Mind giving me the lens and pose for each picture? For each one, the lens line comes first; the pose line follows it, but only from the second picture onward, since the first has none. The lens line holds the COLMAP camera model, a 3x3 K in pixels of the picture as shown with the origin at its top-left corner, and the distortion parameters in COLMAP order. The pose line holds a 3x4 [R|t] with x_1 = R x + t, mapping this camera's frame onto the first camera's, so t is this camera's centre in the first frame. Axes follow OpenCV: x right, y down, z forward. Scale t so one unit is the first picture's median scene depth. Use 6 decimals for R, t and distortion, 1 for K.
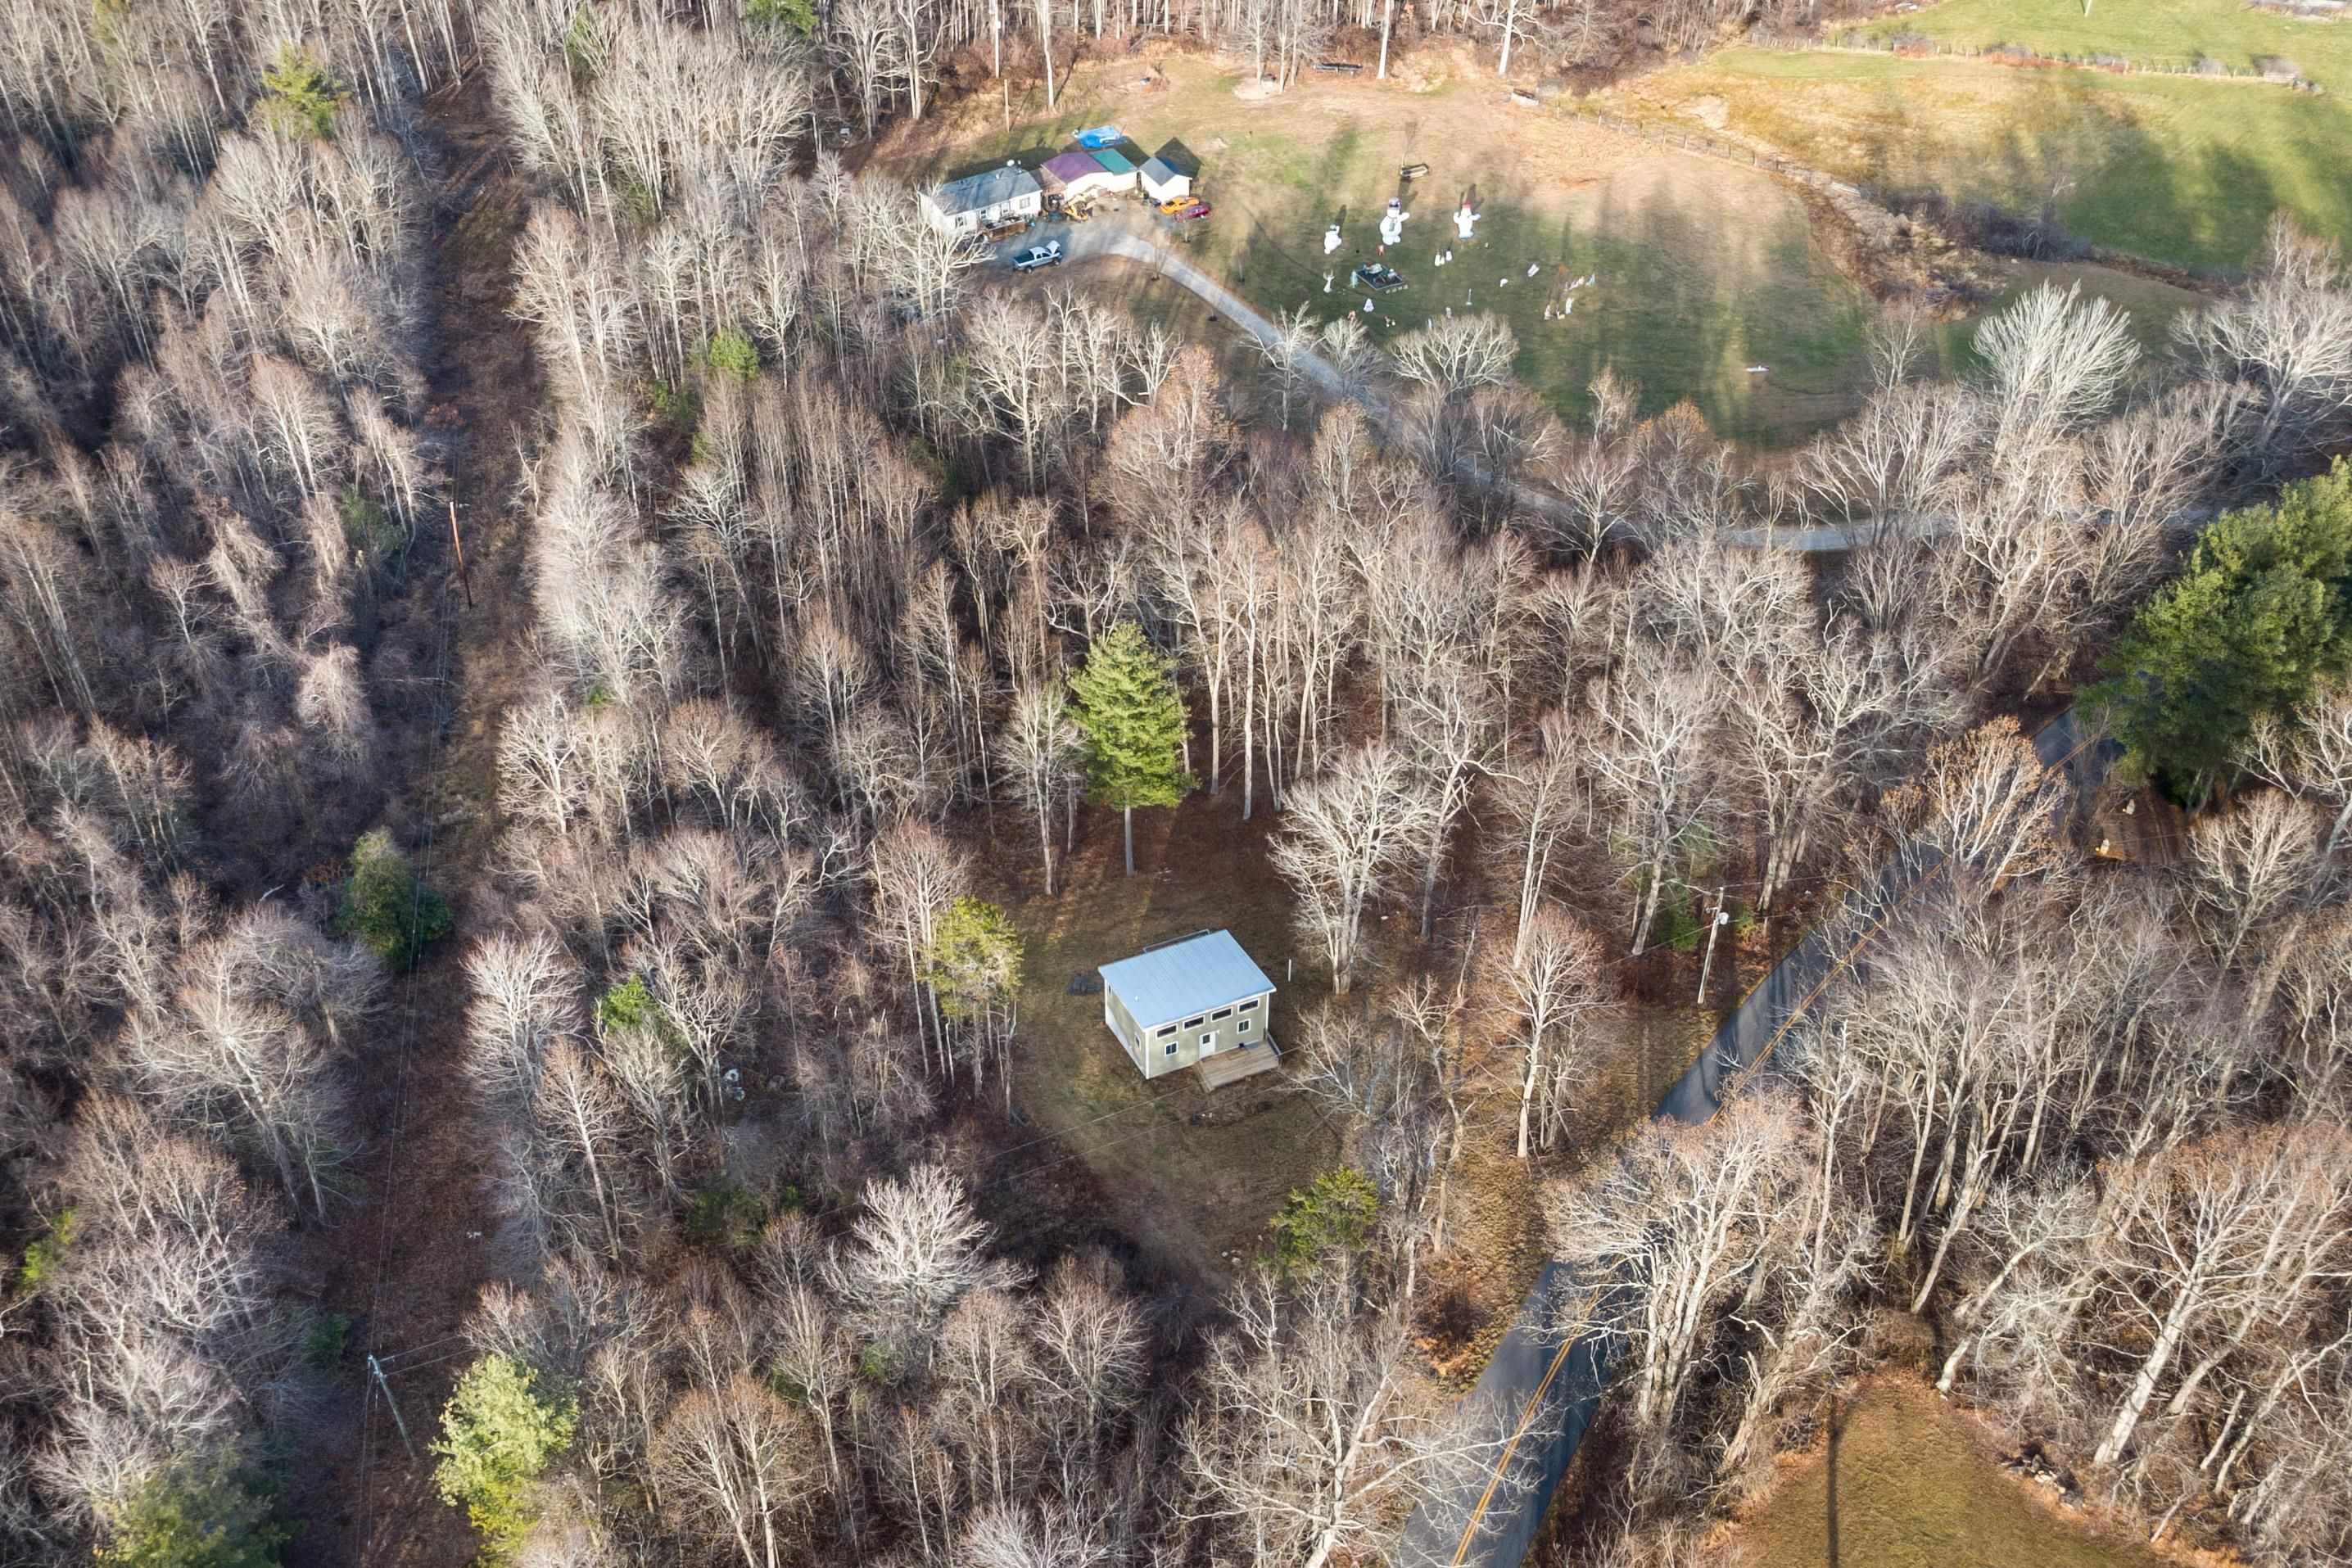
lens RADIAL K [[2307.5, 0, 1167.2], [0, 2307.5, 774.2], [0, 0, 1]] dist [0.015386, 0.000000]
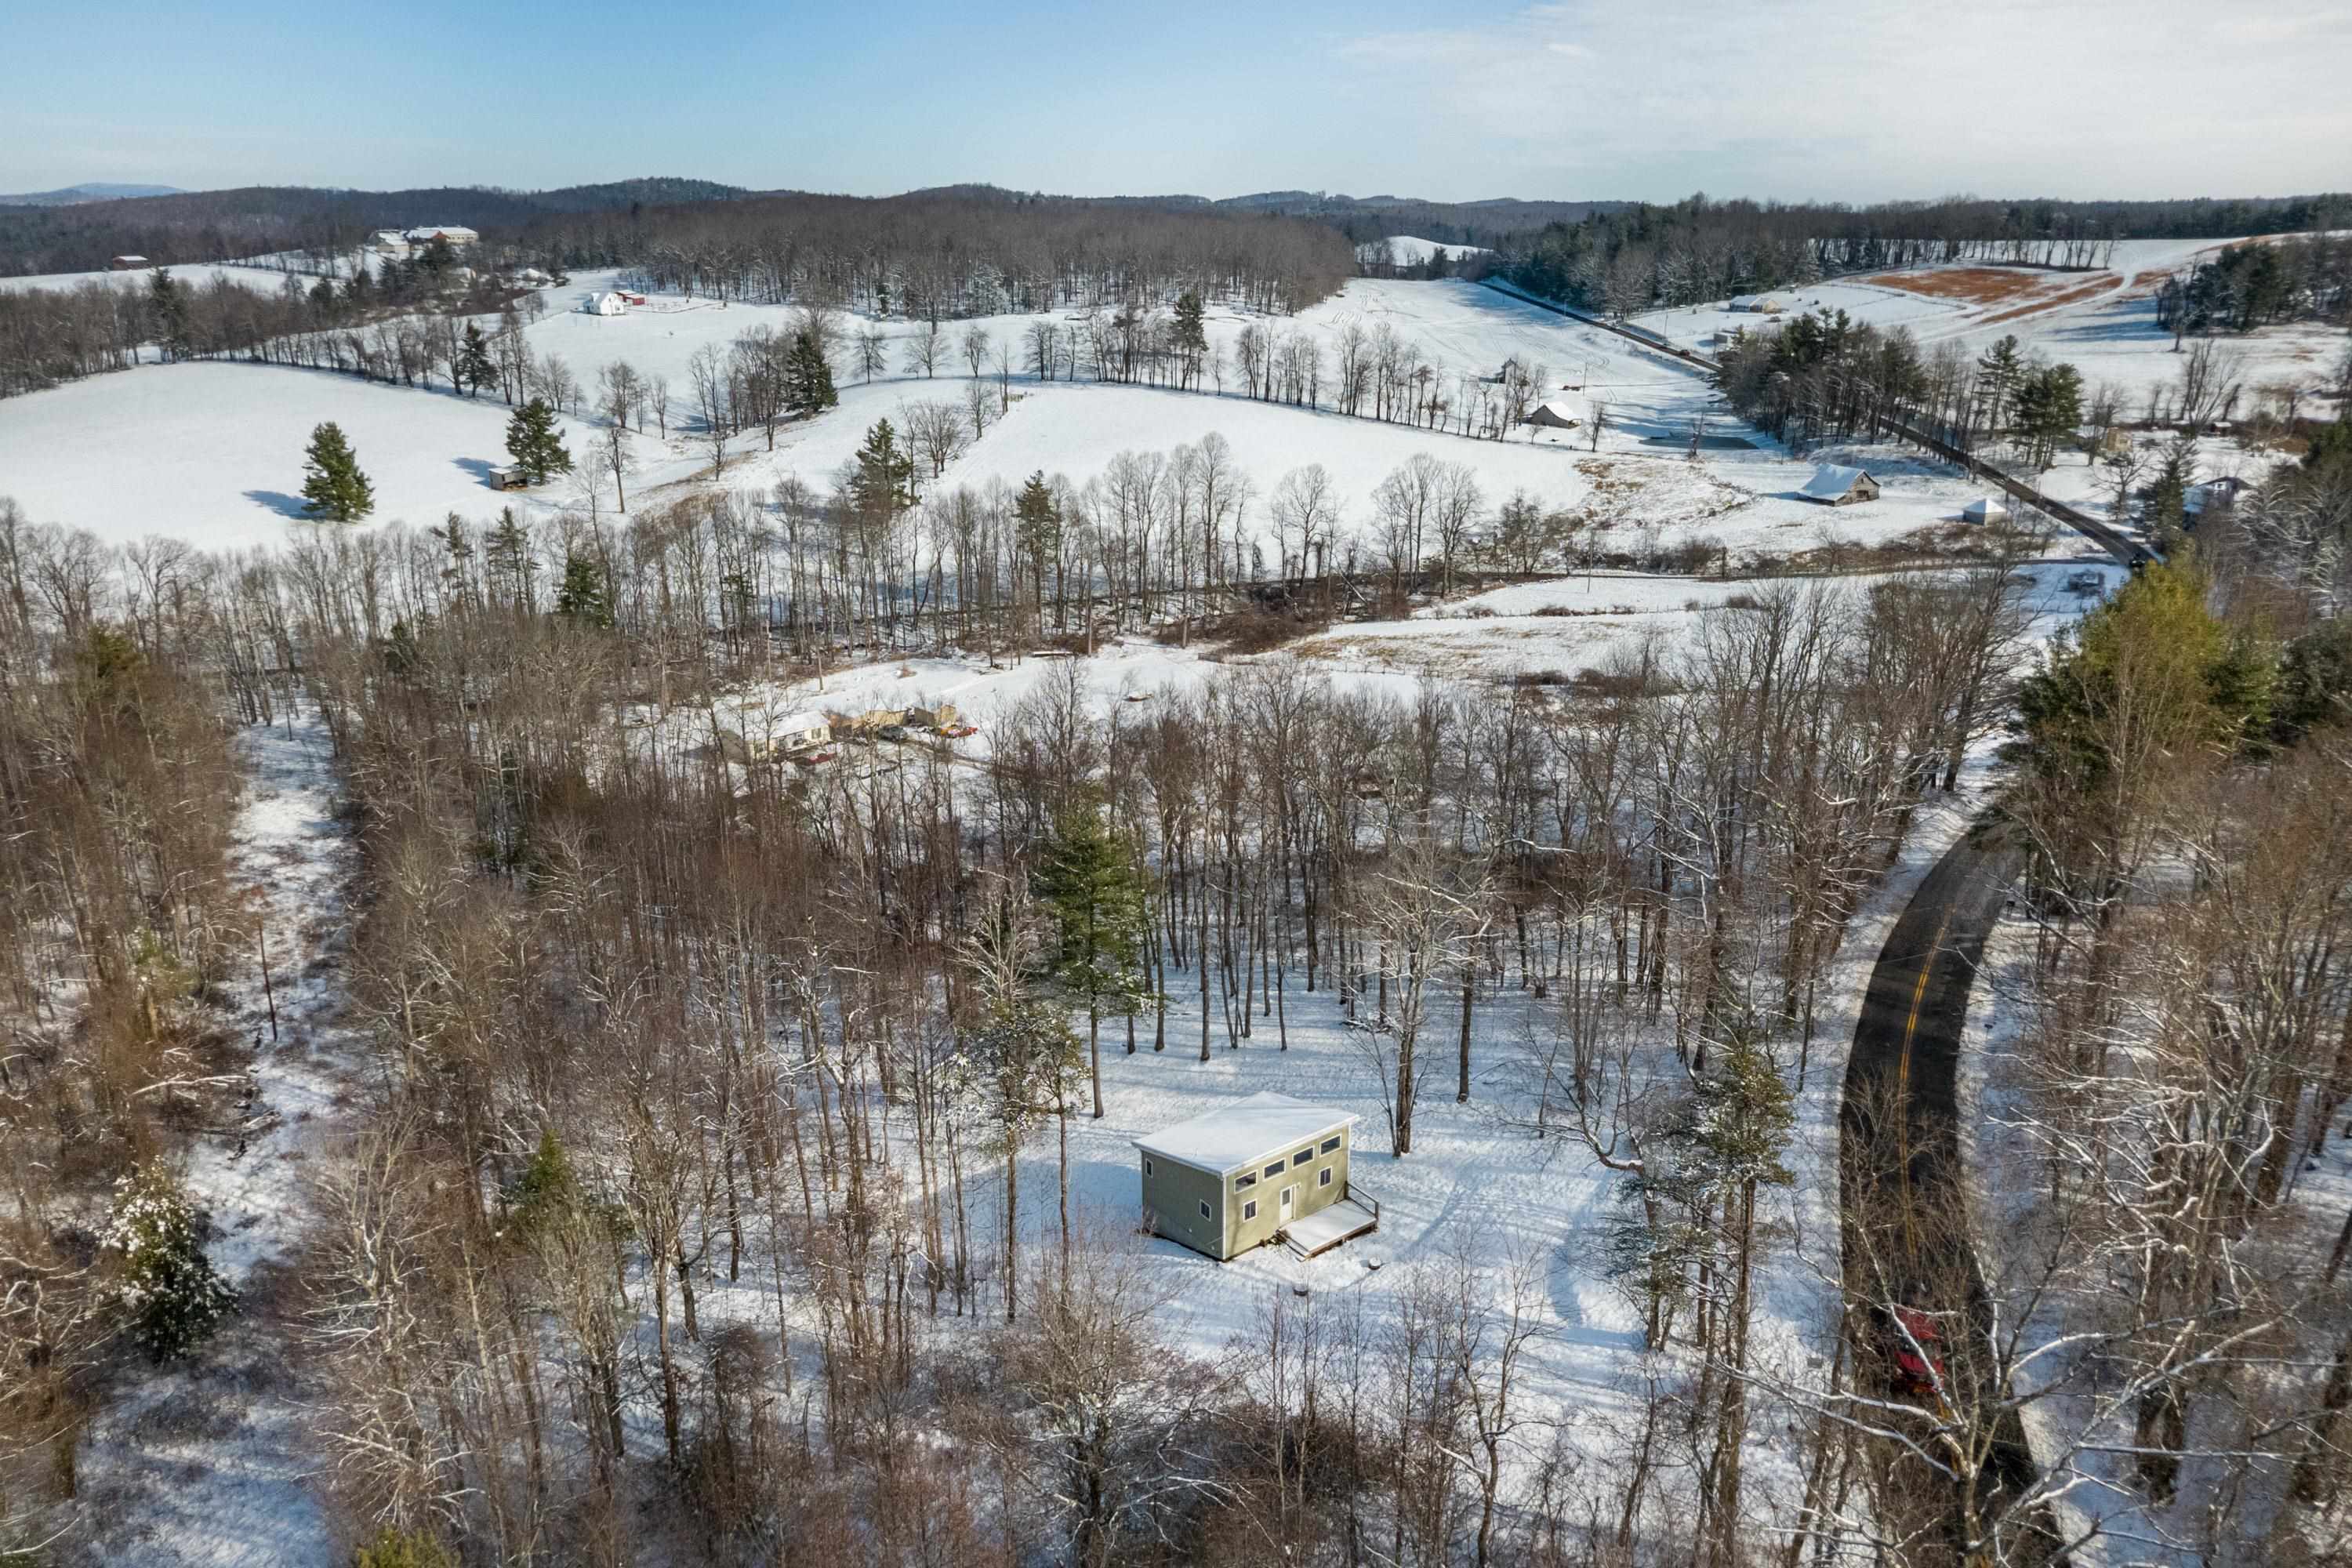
lens RADIAL K [[1663.0, 0, 1172.7], [0, 1663.0, 772.4], [0, 0, 1]] dist [0.010958, 0.003127]
pose [[0.969982, -0.081792, 0.229007, -0.118864], [0.165974, 0.910955, -0.377642, 0.161798], [-0.177727, 0.404316, 0.897186, 0.363523]]
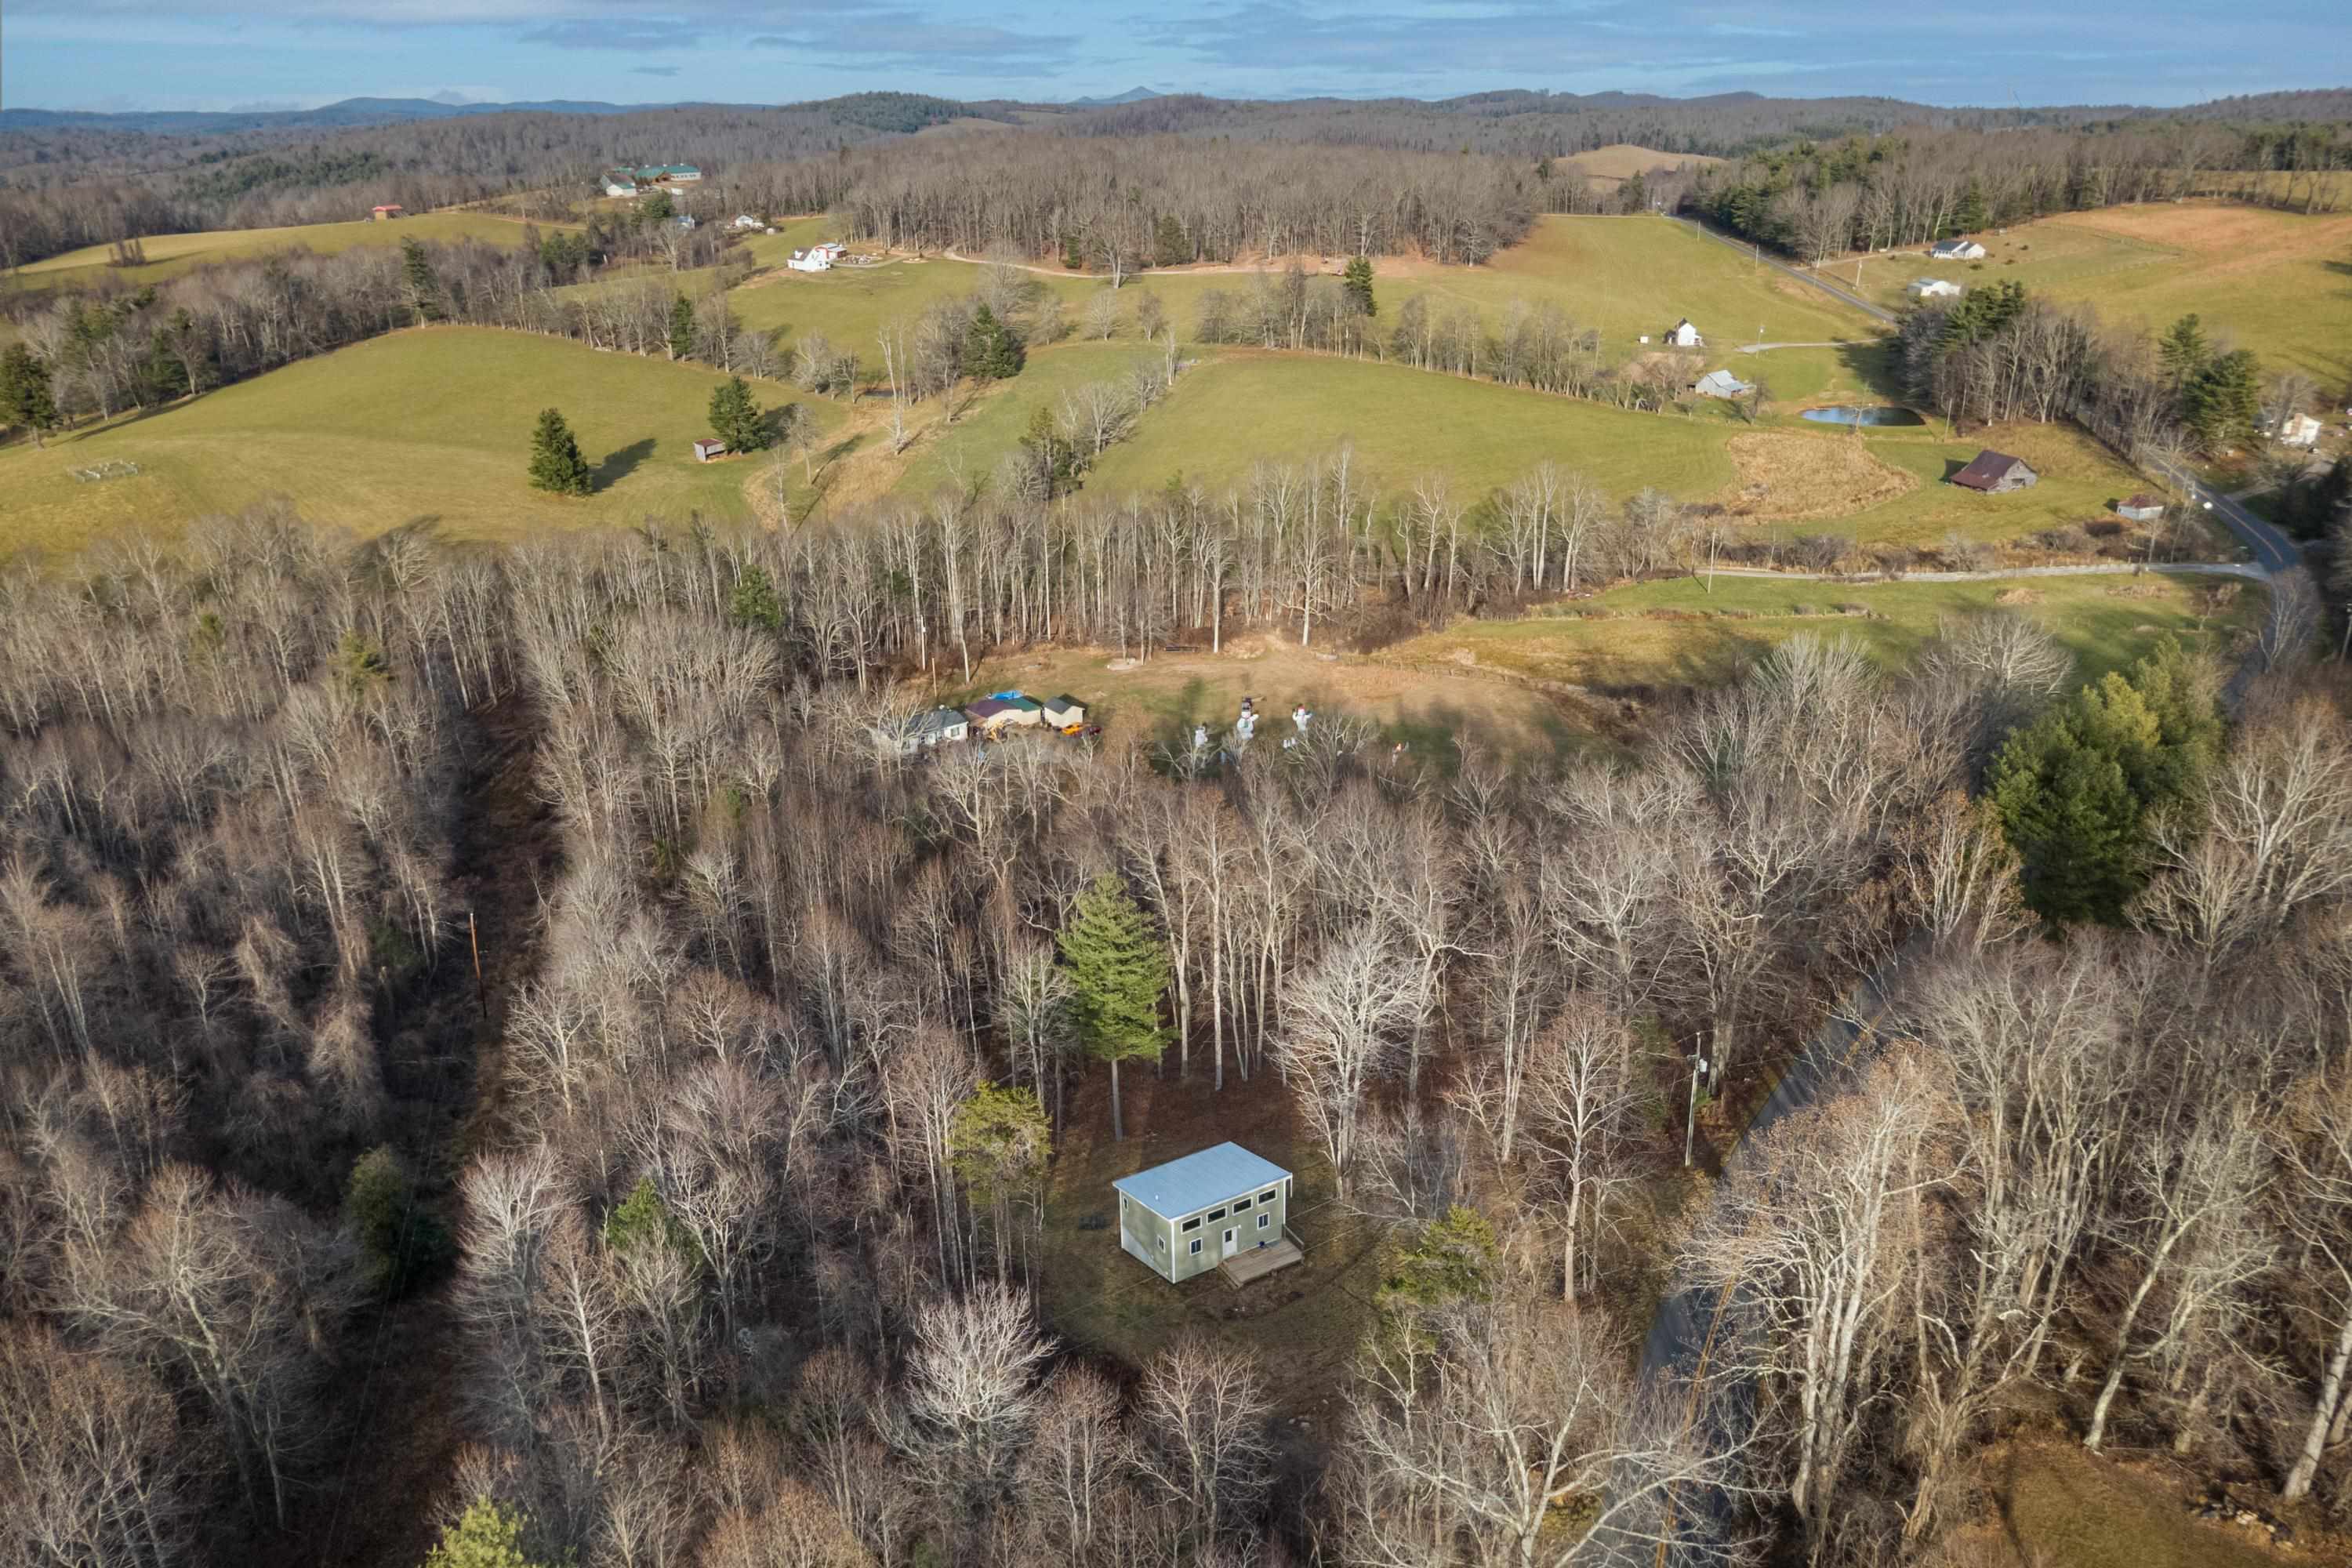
lens RADIAL K [[1663.0, 0, 1189.4], [0, 1663.0, 782.7], [0, 0, 1]] dist [0.010958, 0.003127]
pose [[0.991624, -0.063669, 0.112377, -0.057751], [0.097877, 0.938132, -0.332157, 0.142034], [-0.084276, 0.340374, 0.936506, 0.217417]]
